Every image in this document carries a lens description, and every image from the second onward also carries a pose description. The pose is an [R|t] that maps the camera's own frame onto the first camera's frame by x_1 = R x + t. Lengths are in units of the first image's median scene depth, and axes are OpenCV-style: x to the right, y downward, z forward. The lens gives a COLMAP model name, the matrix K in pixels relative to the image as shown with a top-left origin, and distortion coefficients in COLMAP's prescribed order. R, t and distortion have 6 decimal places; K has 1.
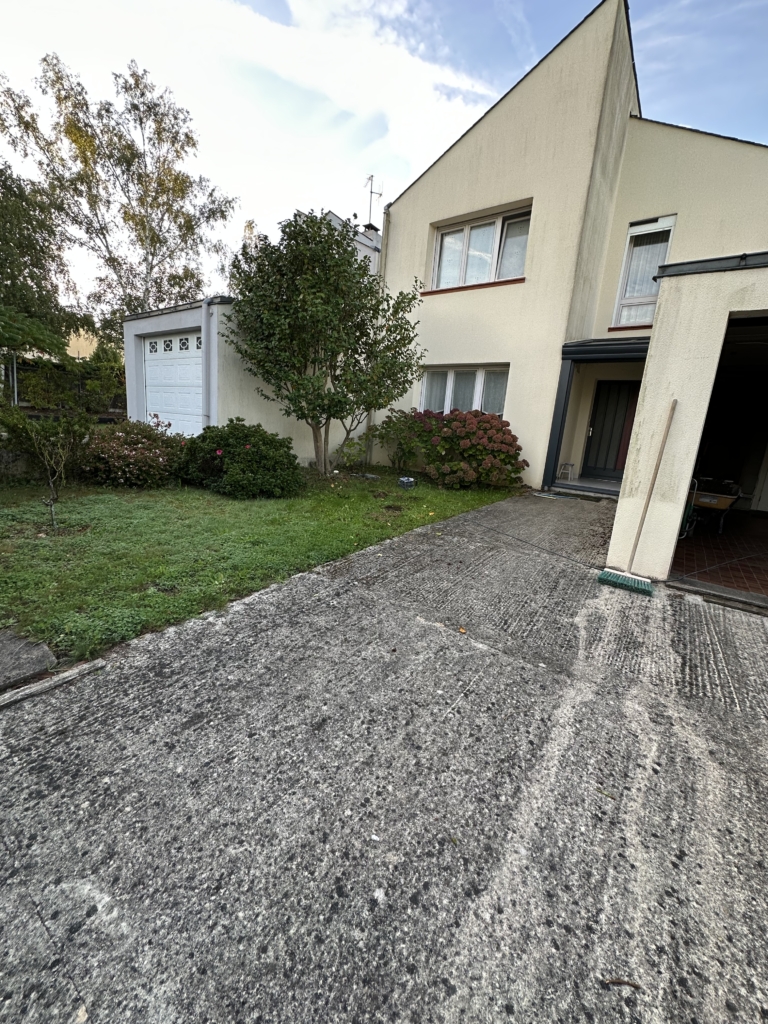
lens RADIAL K [[415.9, 0, 382.1], [0, 415.9, 507.2], [0, 0, 1]] dist [-0.000797, -0.000200]
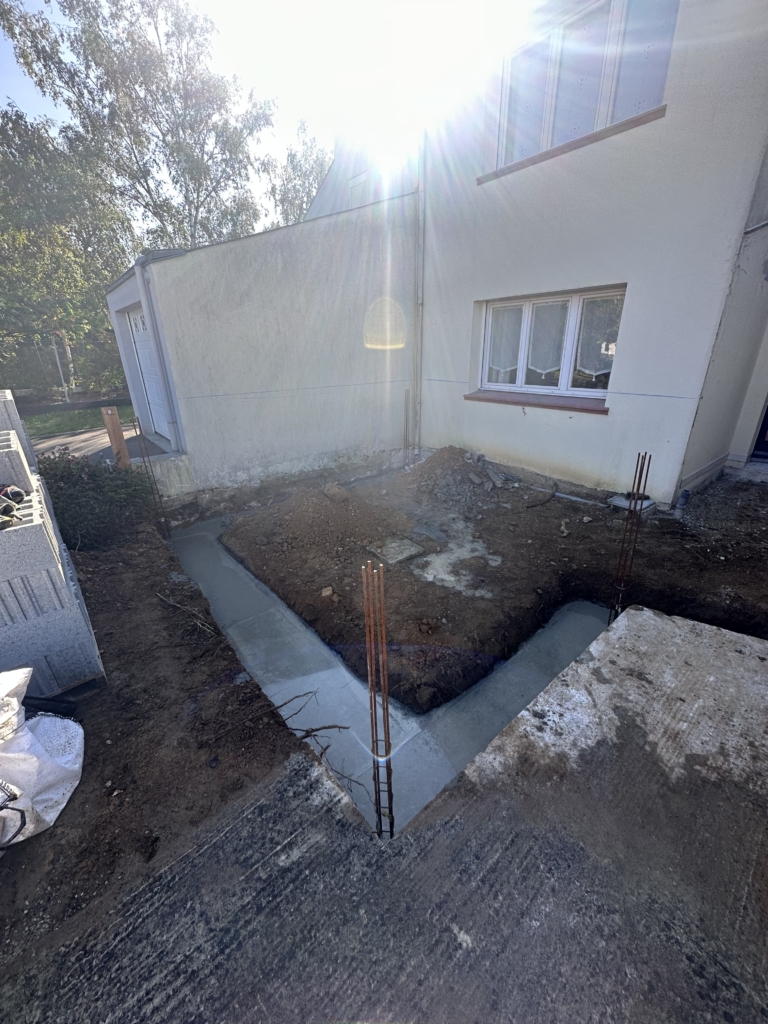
lens RADIAL K [[413.7, 0, 384.0], [0, 413.7, 512.0], [0, 0, 1]] dist [0.000595, 0.000176]
pose [[0.969585, -0.012169, -0.244453, 0.045981], [0.056065, 0.983250, 0.173425, -0.061218], [0.238248, -0.181855, 0.954026, 0.123672]]
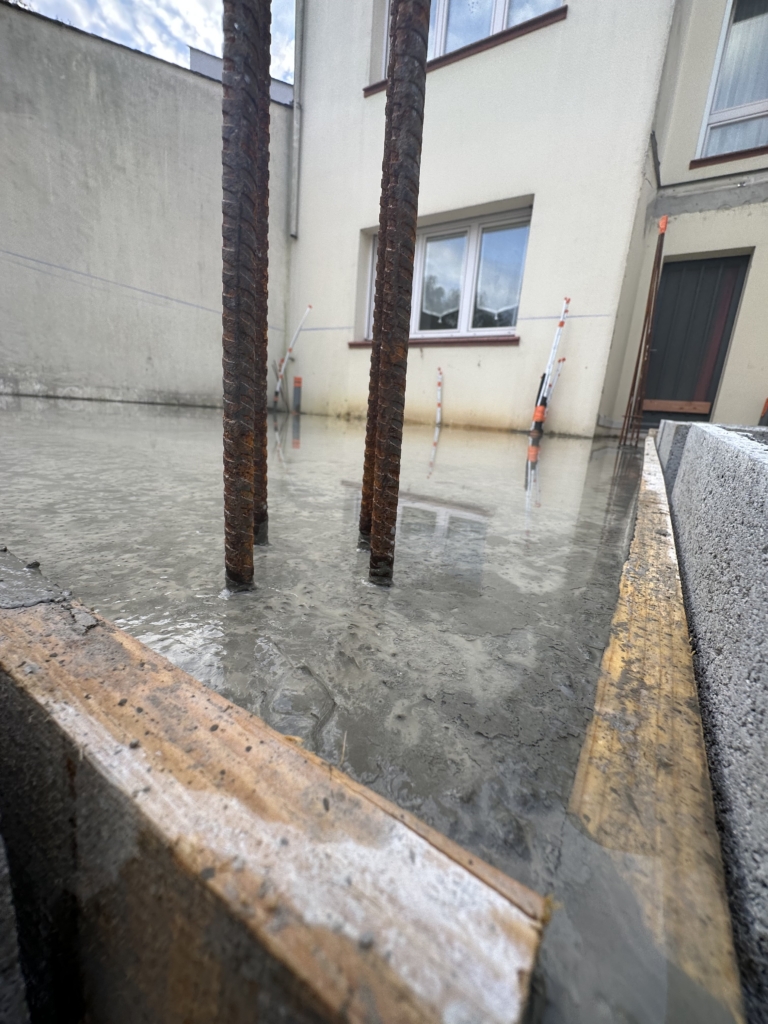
lens RADIAL K [[415.9, 0, 382.1], [0, 415.9, 507.2], [0, 0, 1]] dist [-0.000797, -0.000200]
pose [[0.997003, -0.028645, 0.071859, 0.028192], [0.025896, 0.998907, 0.038907, 0.004036], [-0.072895, -0.036929, 0.996656, 0.187549]]
